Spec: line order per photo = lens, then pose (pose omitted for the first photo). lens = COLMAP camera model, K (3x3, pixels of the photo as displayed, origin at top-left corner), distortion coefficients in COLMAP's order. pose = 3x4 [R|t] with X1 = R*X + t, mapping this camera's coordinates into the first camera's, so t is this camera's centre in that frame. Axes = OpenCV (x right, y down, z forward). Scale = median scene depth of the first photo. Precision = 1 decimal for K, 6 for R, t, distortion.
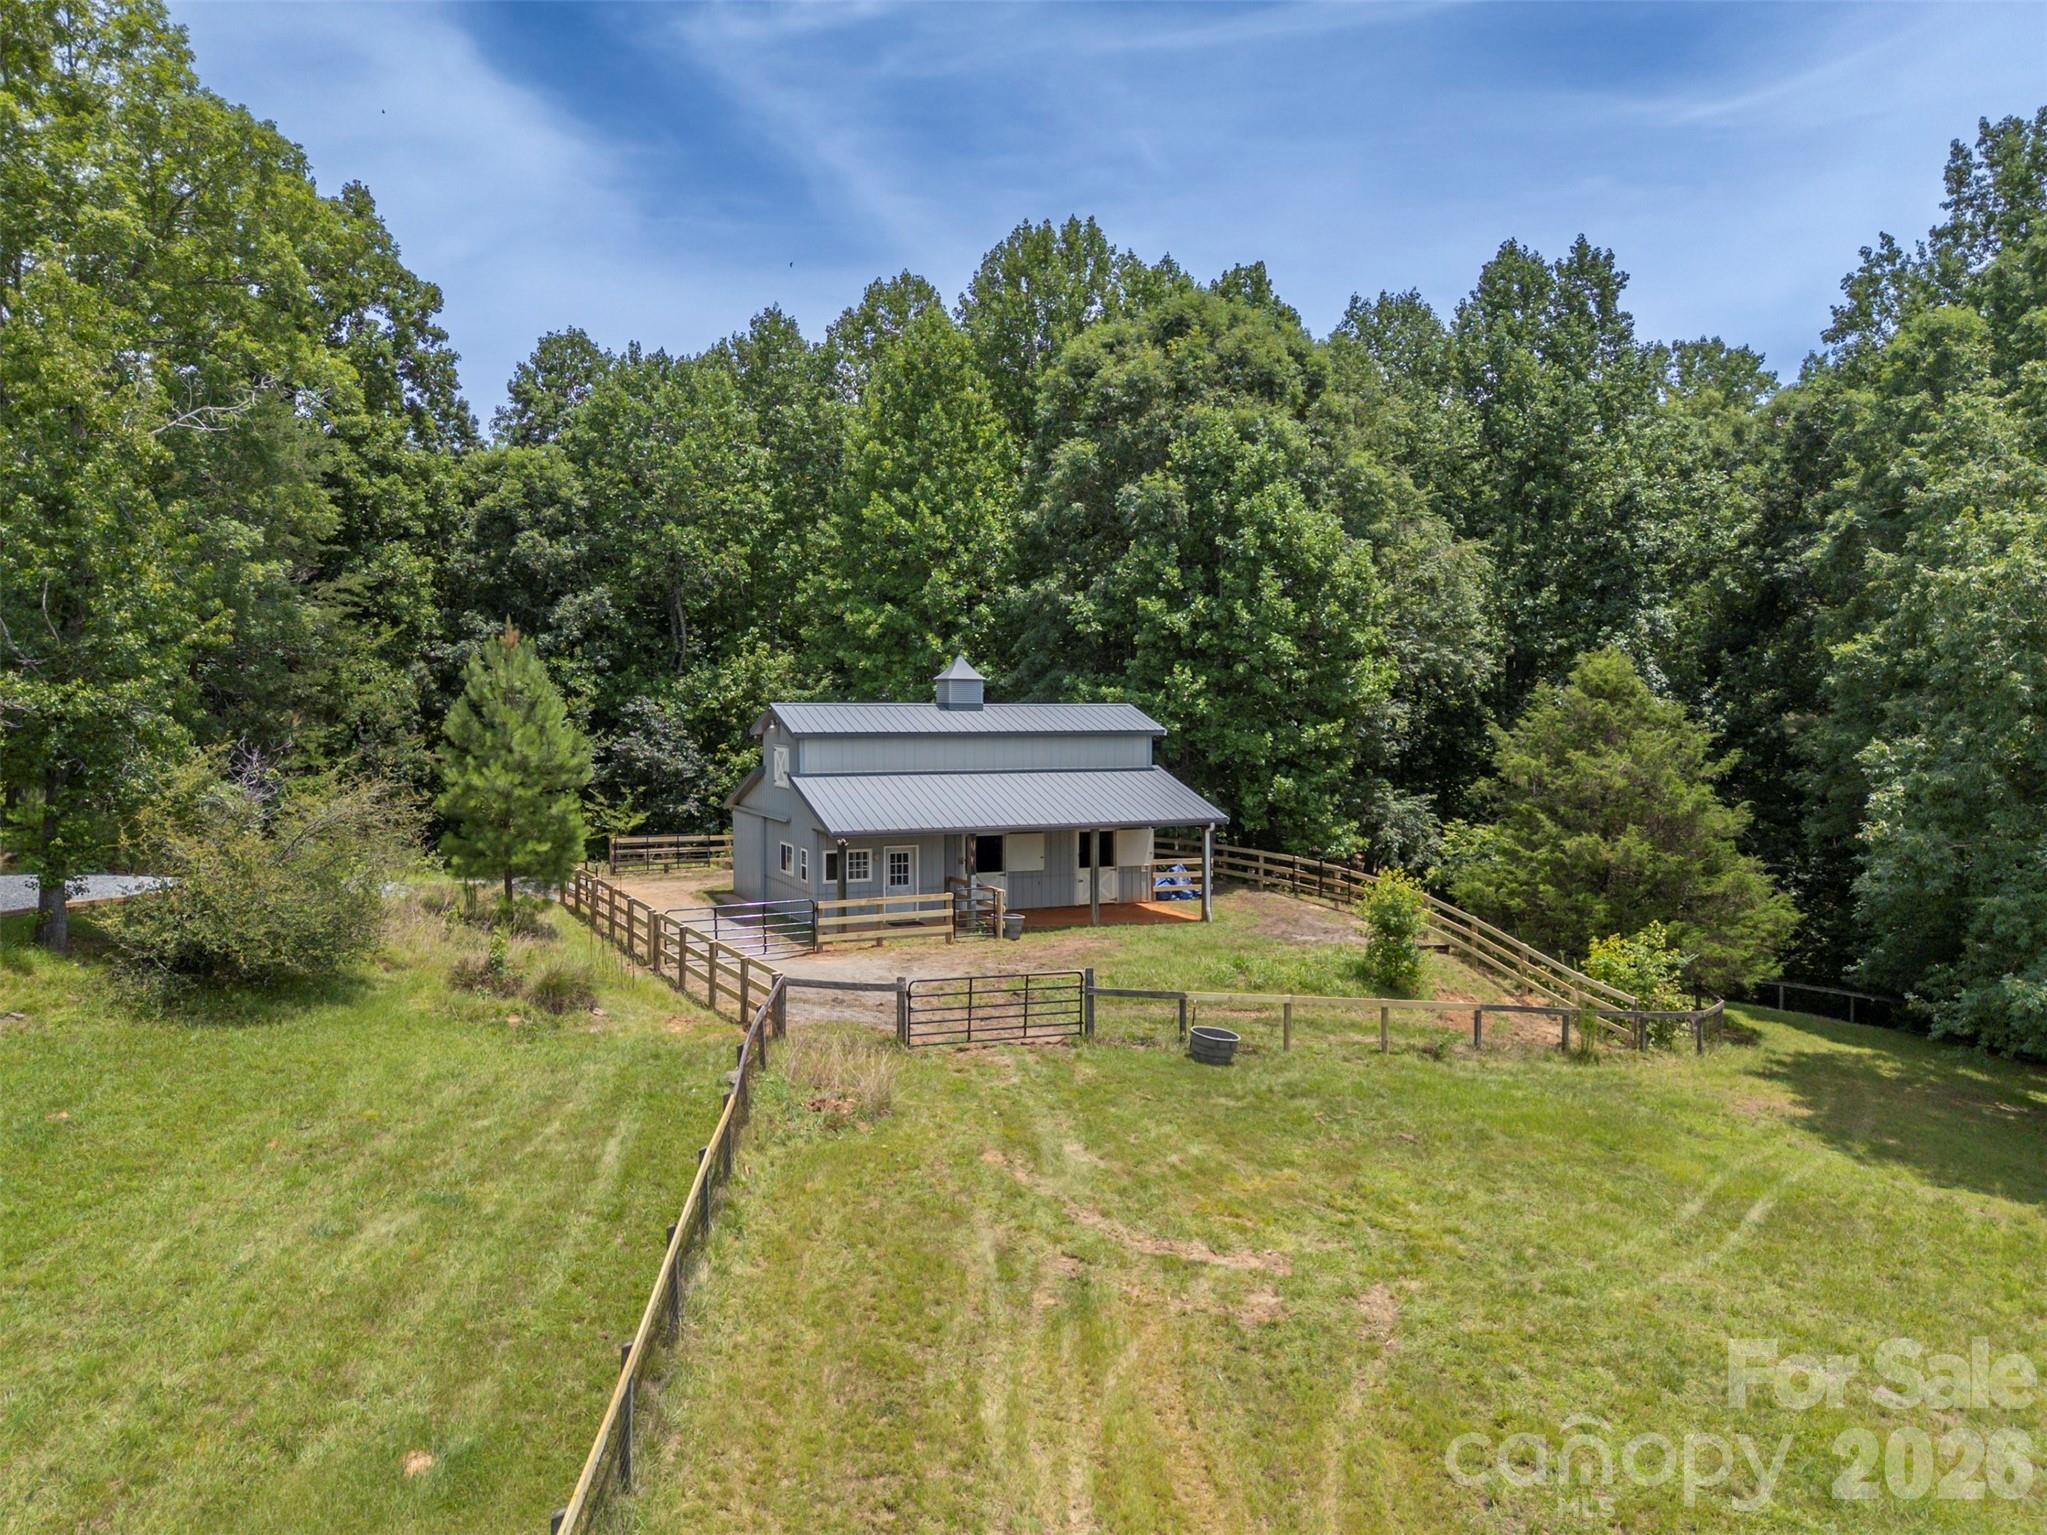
lens RADIAL K [[1500.9, 0, 1034.0], [0, 1500.9, 768.8], [0, 0, 1]] dist [0.068335, -0.066093]
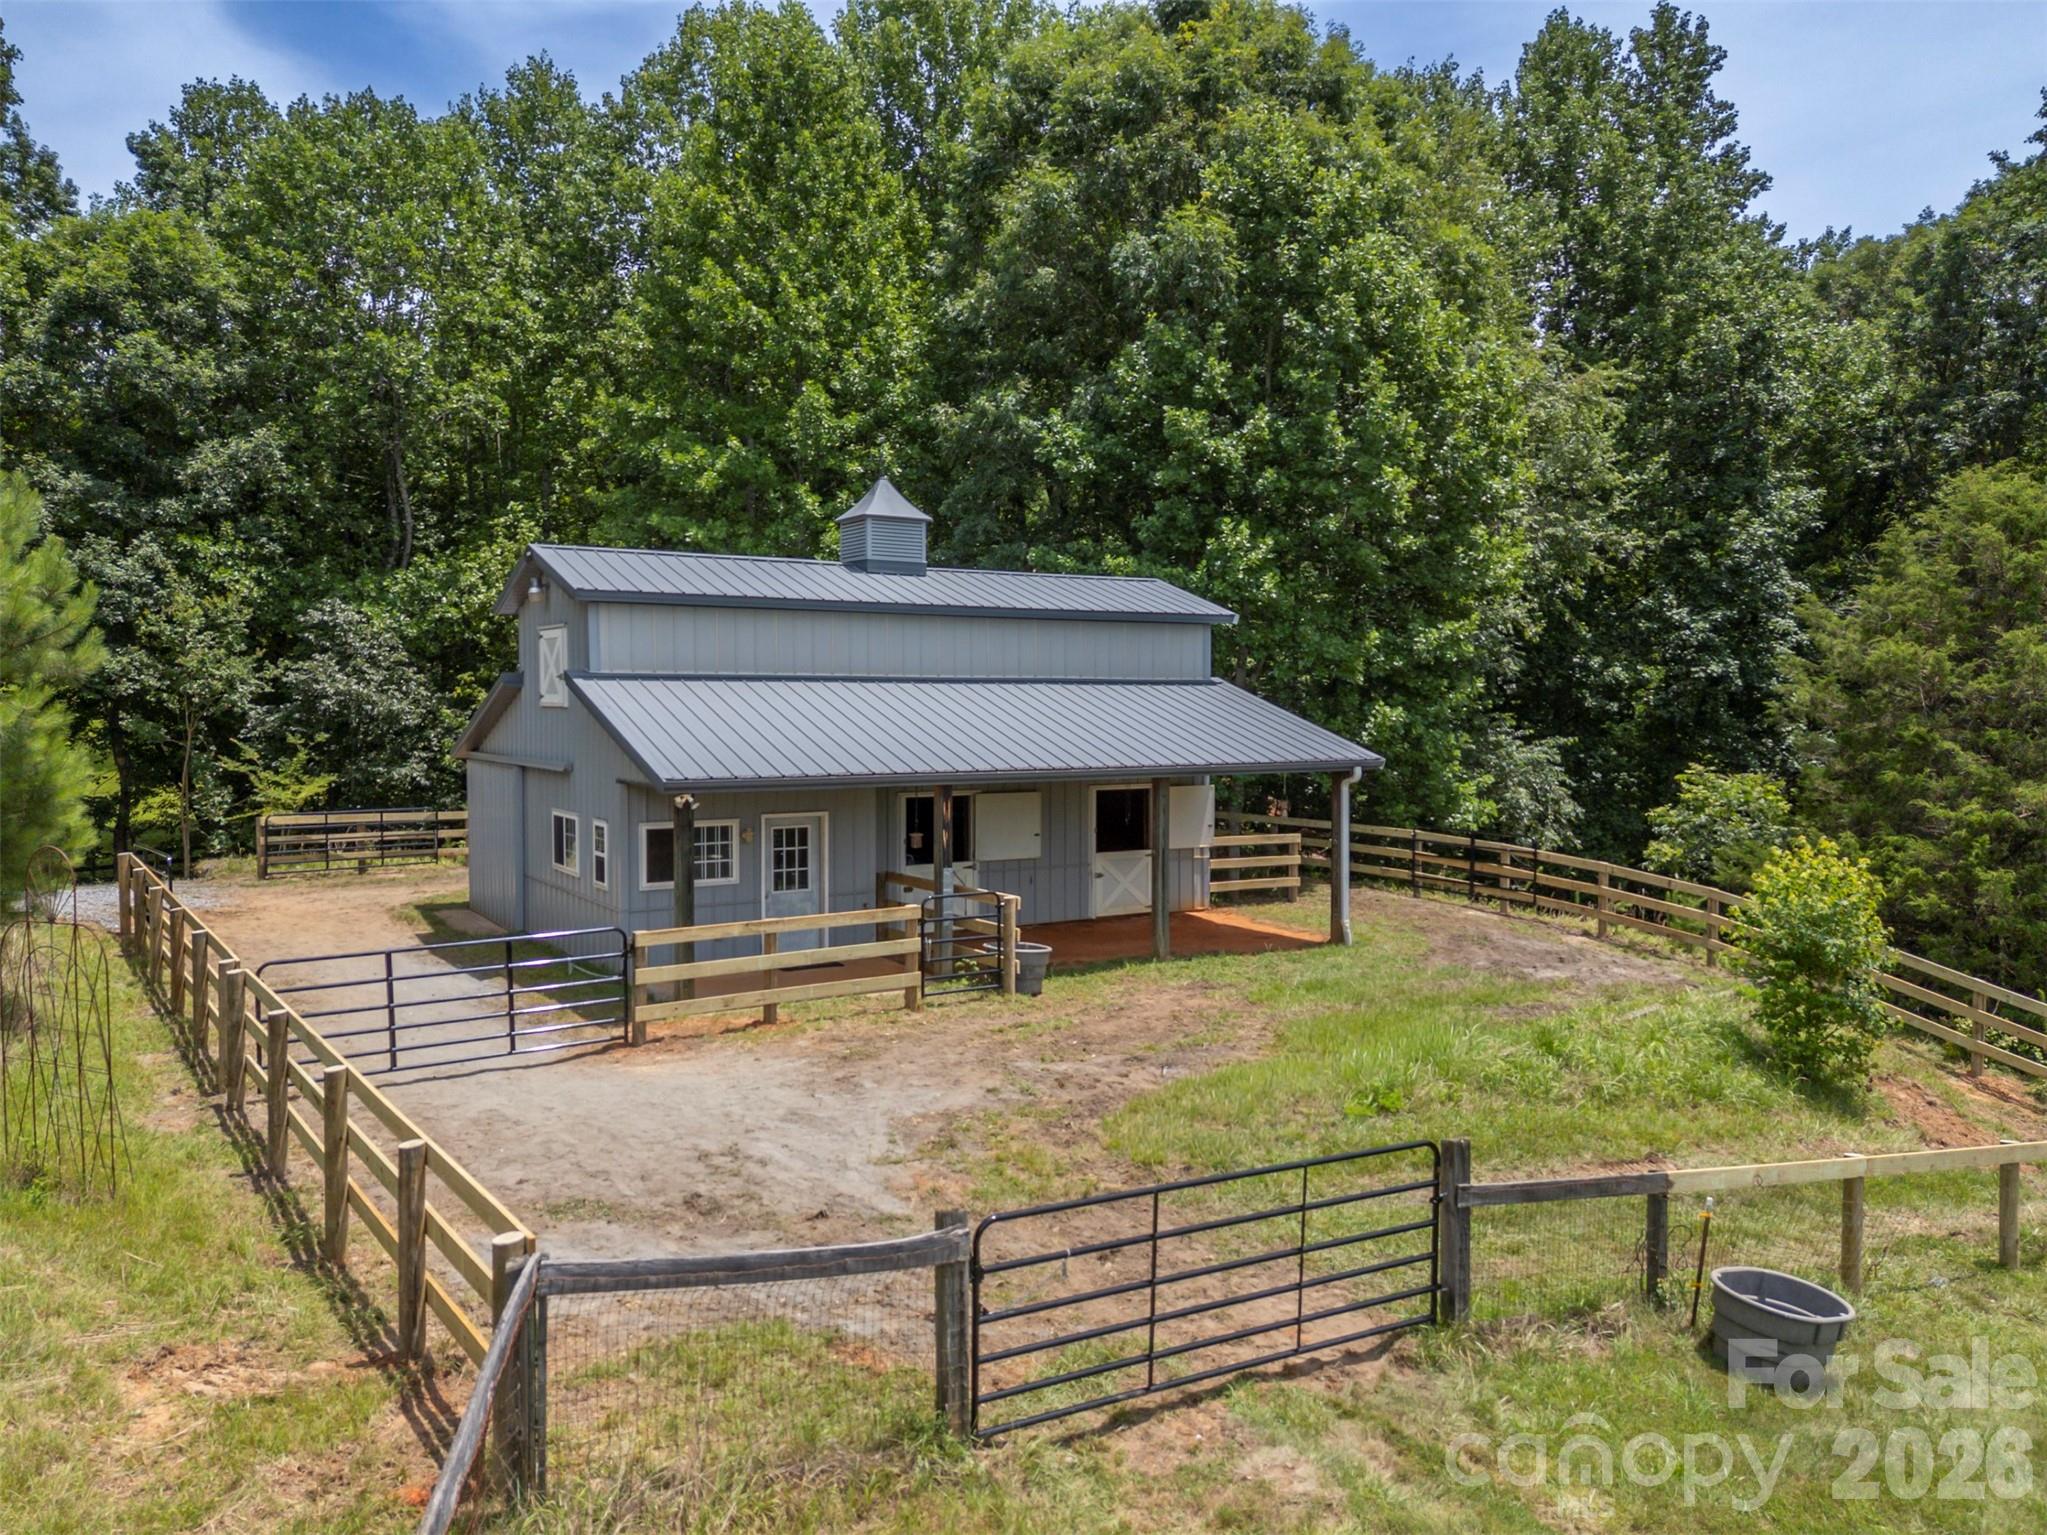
lens RADIAL K [[1500.9, 0, 1034.0], [0, 1500.9, 768.8], [0, 0, 1]] dist [0.068335, -0.066093]
pose [[0.991201, -0.006901, 0.132185, -0.059466], [0.006254, 0.999966, 0.005306, 0.026603], [-0.132217, -0.004433, 0.991211, 0.377017]]
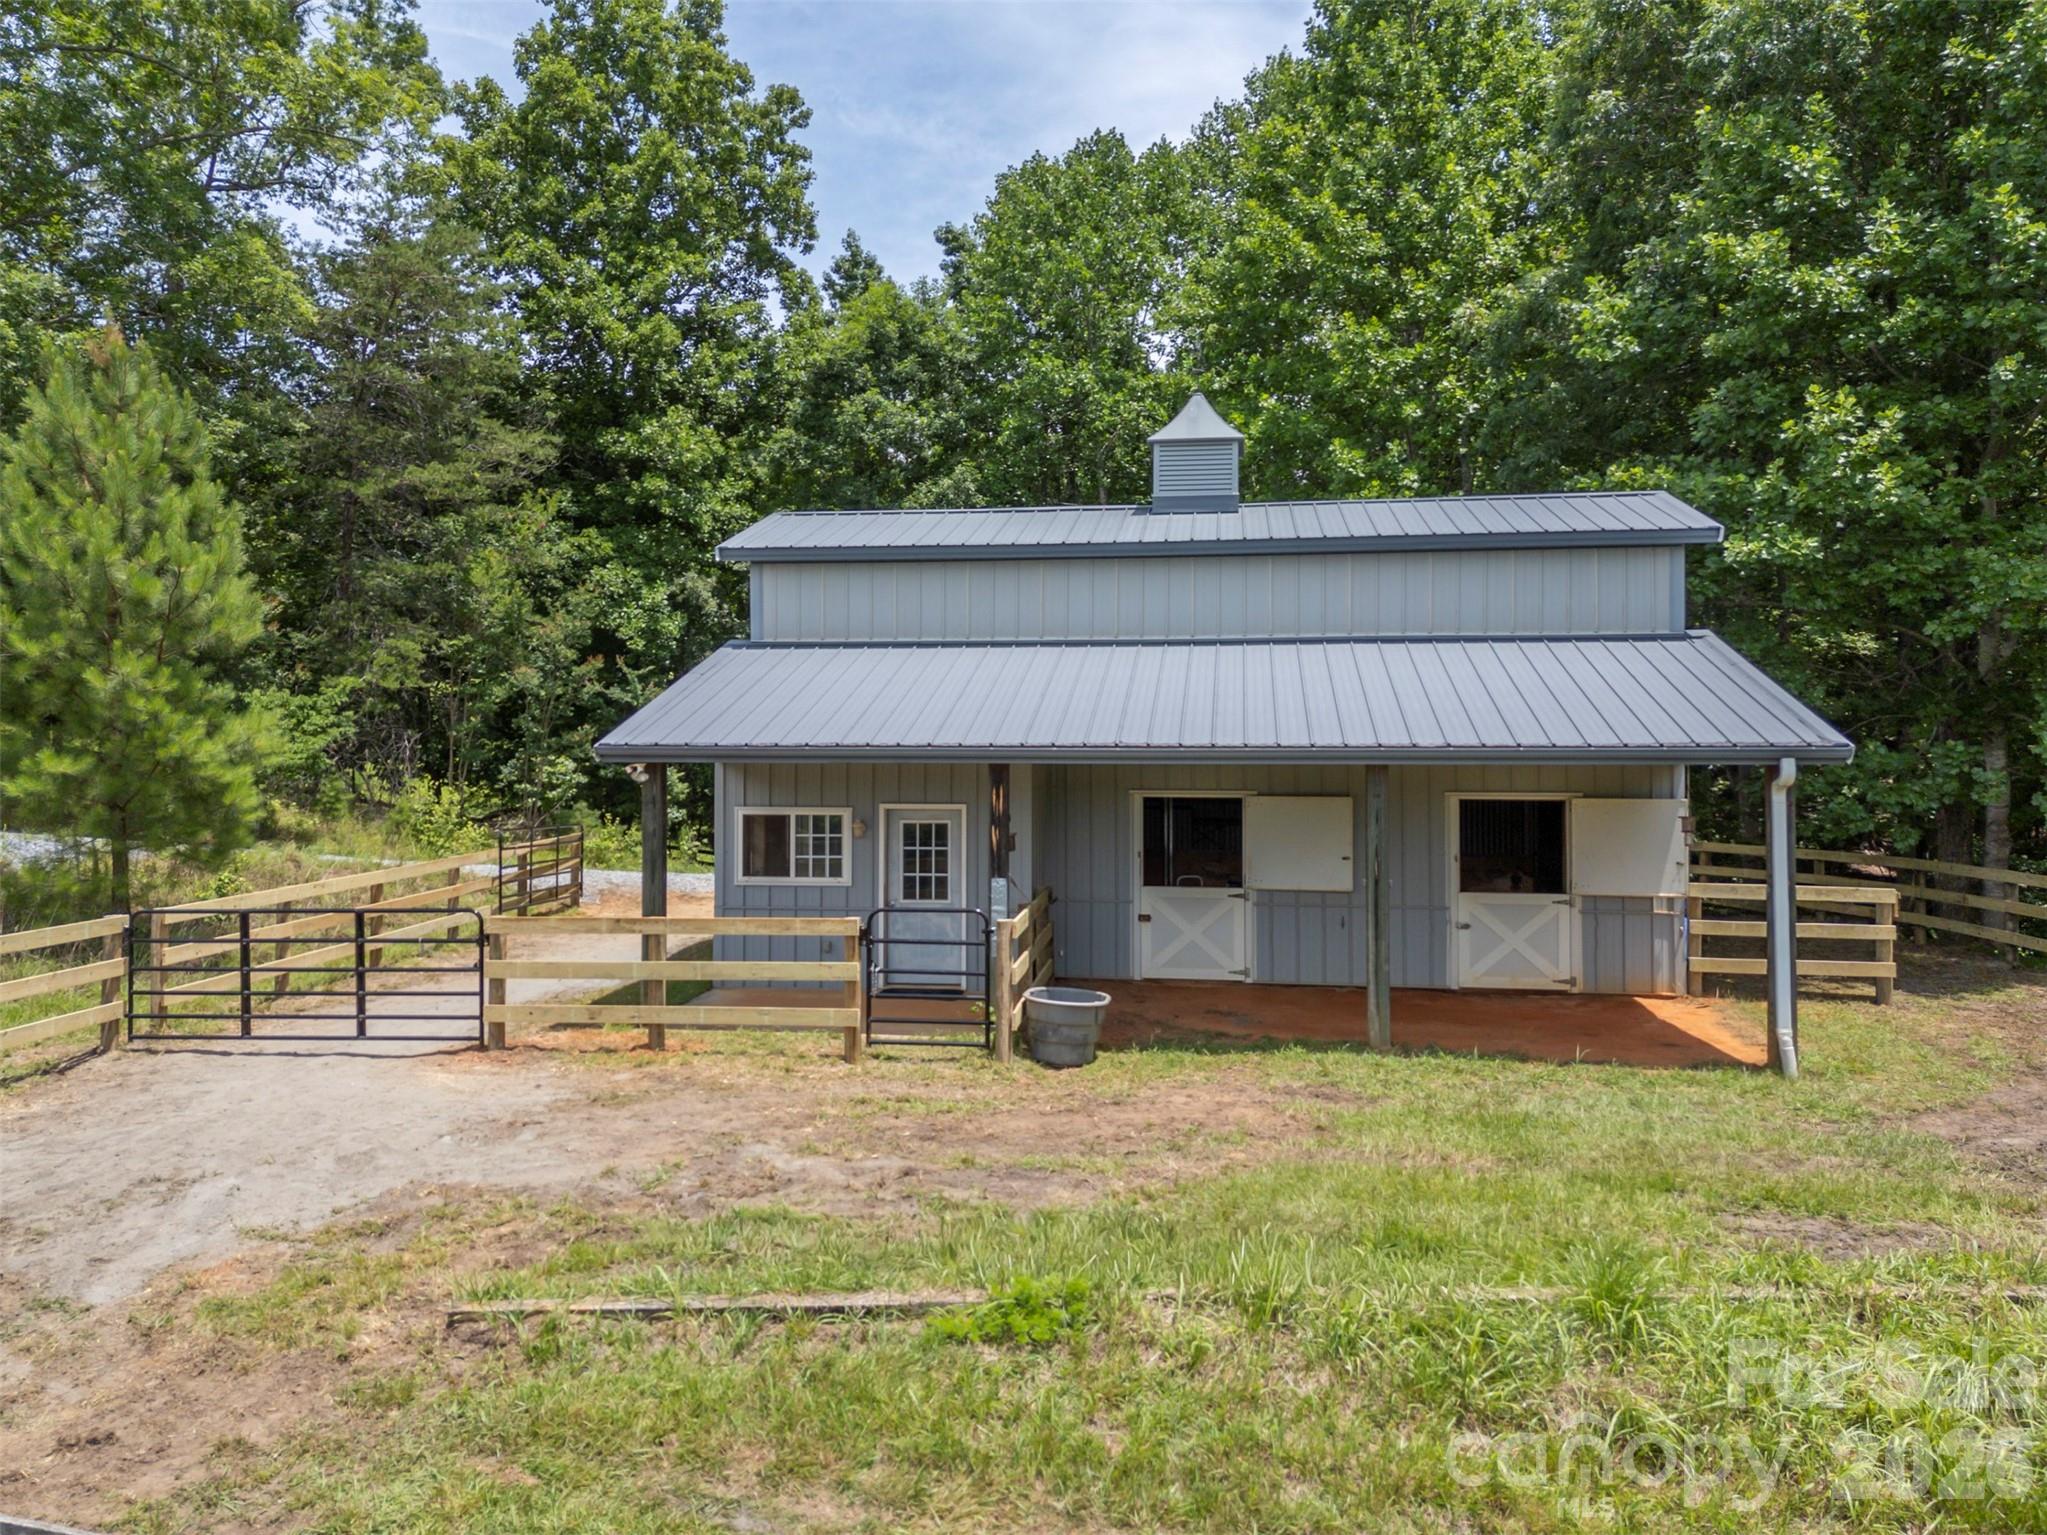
lens RADIAL K [[1524.0, 0, 999.7], [0, 1524.0, 736.0], [0, 0, 1]] dist [0.064016, -0.076476]
pose [[0.836656, -0.004947, -0.547707, 0.127479], [-0.023660, 0.998699, -0.045163, 0.040206], [0.547218, 0.050744, 0.835450, 0.520235]]
